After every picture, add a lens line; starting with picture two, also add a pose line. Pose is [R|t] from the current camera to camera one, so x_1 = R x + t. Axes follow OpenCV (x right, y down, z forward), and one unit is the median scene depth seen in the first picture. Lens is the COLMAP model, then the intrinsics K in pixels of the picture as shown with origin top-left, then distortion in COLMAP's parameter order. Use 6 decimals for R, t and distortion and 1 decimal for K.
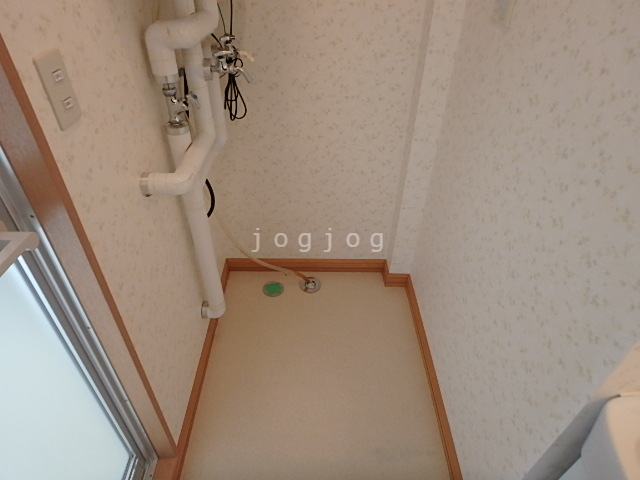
lens RADIAL K [[409.5, 0, 318.5], [0, 409.5, 224.6], [0, 0, 1]] dist [-0.035941, 0.023865]
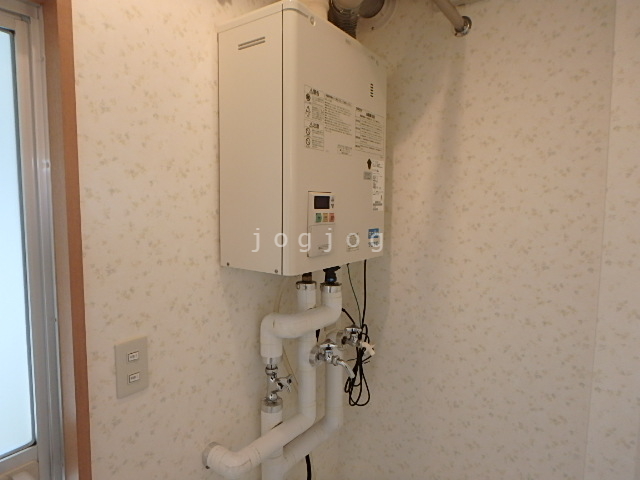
lens RADIAL K [[409.5, 0, 318.5], [0, 409.5, 224.6], [0, 0, 1]] dist [-0.035941, 0.023865]
pose [[0.813488, 0.035388, -0.580505, 0.341709], [-0.347609, 0.829823, -0.436534, -0.209588], [0.466268, 0.556904, 0.687352, 0.084501]]
